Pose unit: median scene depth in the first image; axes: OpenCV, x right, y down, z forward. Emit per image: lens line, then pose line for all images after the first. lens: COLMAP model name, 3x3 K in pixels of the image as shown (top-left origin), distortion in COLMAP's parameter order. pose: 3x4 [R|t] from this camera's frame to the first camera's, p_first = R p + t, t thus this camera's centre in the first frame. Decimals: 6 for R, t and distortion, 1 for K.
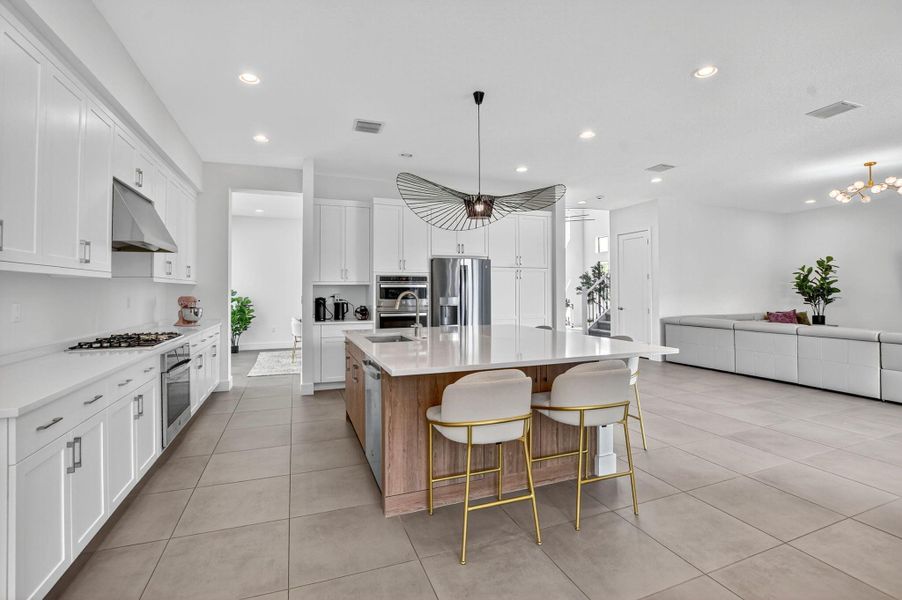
lens RADIAL K [[407.7, 0, 444.3], [0, 407.7, 286.1], [0, 0, 1]] dist [-0.027944, 0.000814]
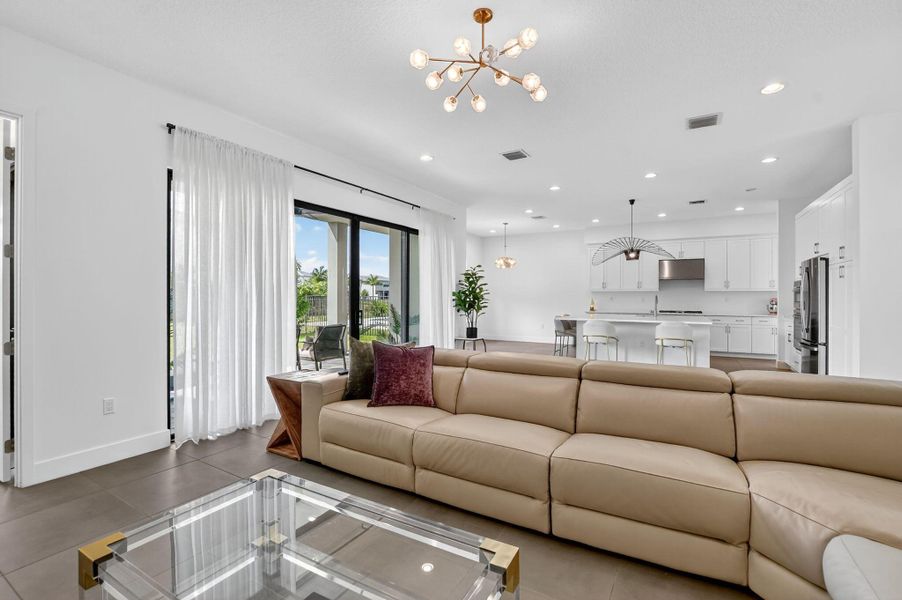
lens RADIAL K [[403.3, 0, 450.4], [0, 403.3, 297.1], [0, 0, 1]] dist [-0.025450, 0.000154]
pose [[-0.776165, 0.003580, -0.630519, 1.262733], [0.008165, 0.999957, -0.004373, 0.014594], [0.630476, -0.008542, -0.776161, 1.198978]]
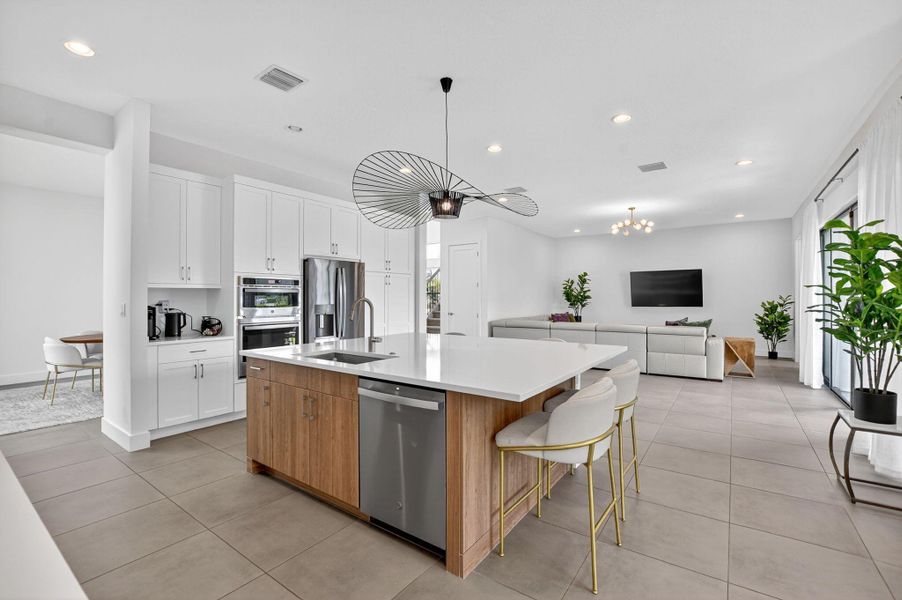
lens RADIAL K [[403.3, 0, 450.4], [0, 403.3, 297.1], [0, 0, 1]] dist [-0.025450, 0.000154]
pose [[0.830646, 0.001900, 0.556797, -0.241332], [-0.007919, 0.999933, 0.008402, 0.002626], [-0.556744, -0.011388, 0.830606, 0.145140]]
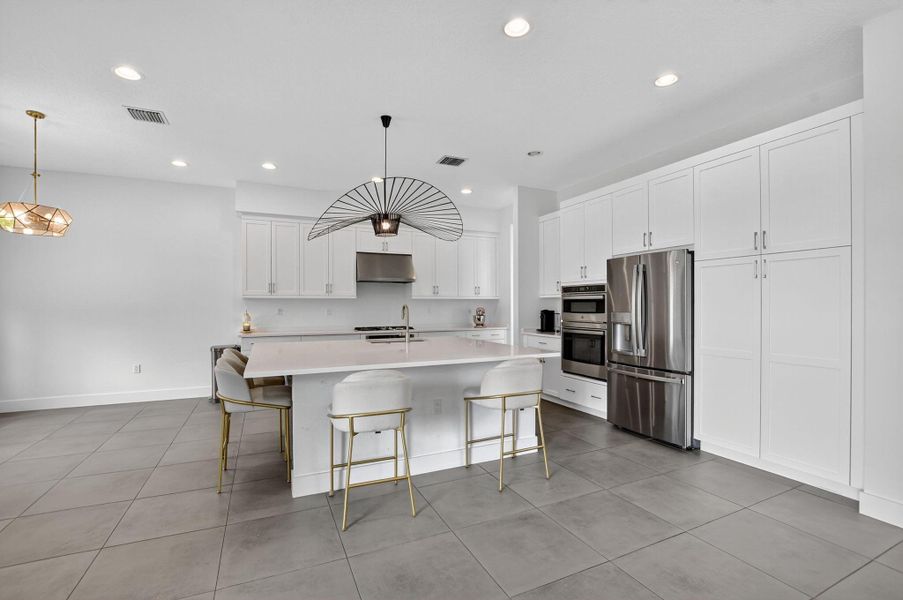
lens RADIAL K [[400.5, 0, 447.8], [0, 400.5, 305.3], [0, 0, 1]] dist [-0.025601, -0.000027]
pose [[0.069321, 0.004283, -0.997585, 0.682130], [0.015271, 0.999869, 0.005354, 0.007074], [0.997478, -0.015606, 0.069246, 0.647438]]
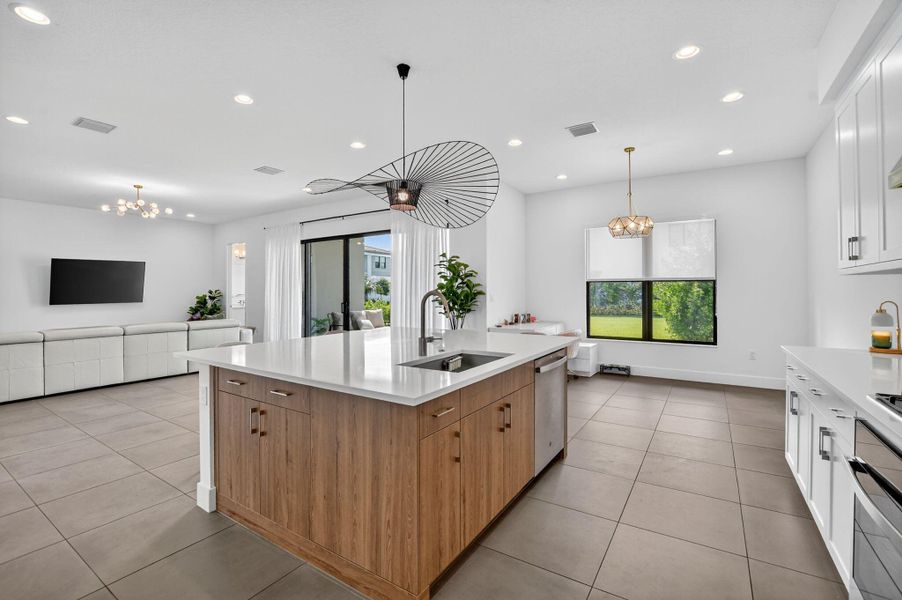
lens RADIAL K [[407.7, 0, 444.3], [0, 407.7, 286.1], [0, 0, 1]] dist [-0.027944, 0.000814]
pose [[-0.581587, 0.012753, 0.813384, -0.404261], [-0.003723, 0.999825, -0.018338, 0.010686], [-0.813476, -0.013693, -0.581437, 0.858005]]
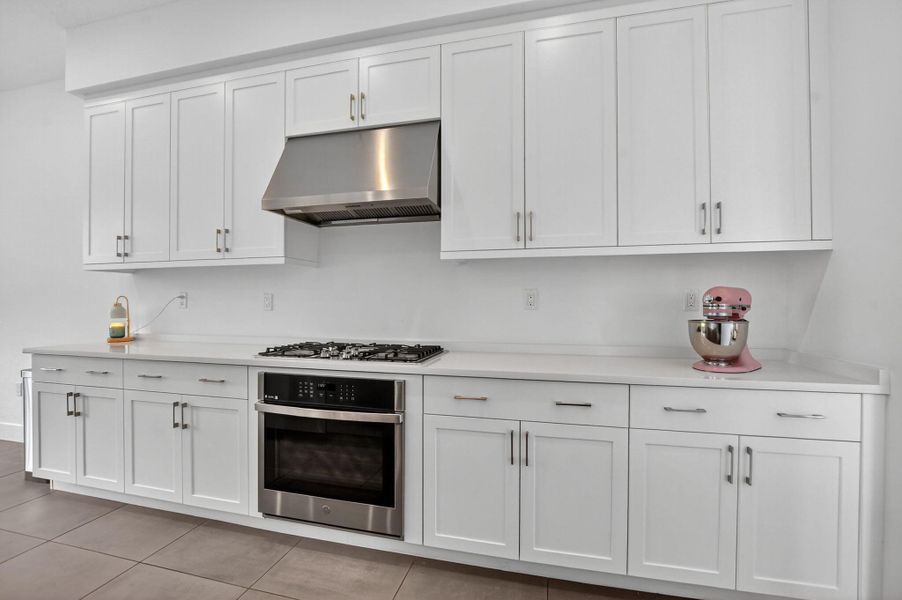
lens RADIAL K [[403.3, 0, 450.4], [0, 403.3, 297.1], [0, 0, 1]] dist [-0.025450, 0.000154]
pose [[-0.577110, 0.002257, -0.816663, -0.174541], [0.014940, 0.999858, -0.007794, 0.028320], [0.816529, -0.016699, -0.577062, 0.834733]]
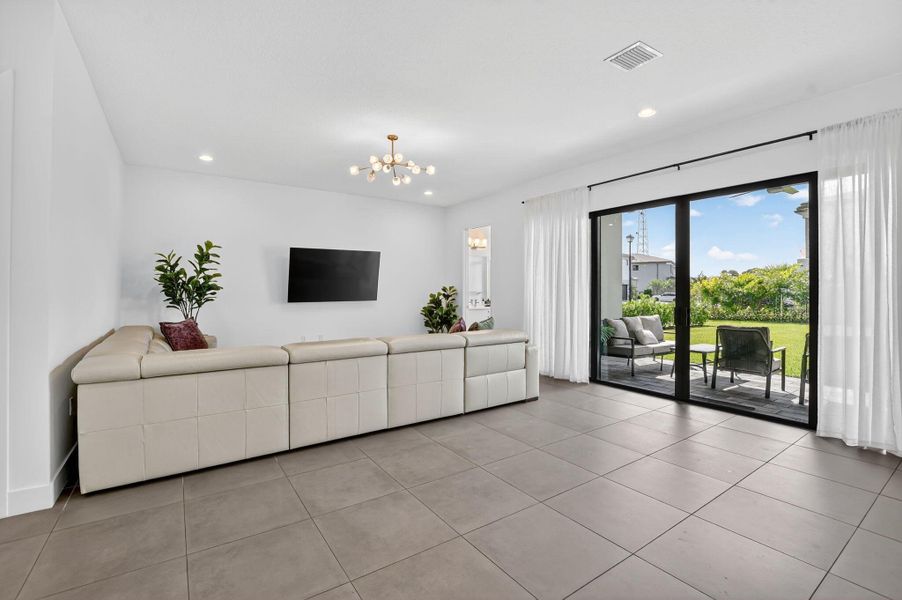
lens RADIAL K [[401.7, 0, 452.3], [0, 401.7, 289.4], [0, 0, 1]] dist [-0.020109, -0.000060]
pose [[-0.241931, 0.002117, 0.970291, 0.201415], [-0.012725, 0.999905, -0.005355, 0.016428], [-0.970210, -0.013643, -0.241881, 0.977448]]
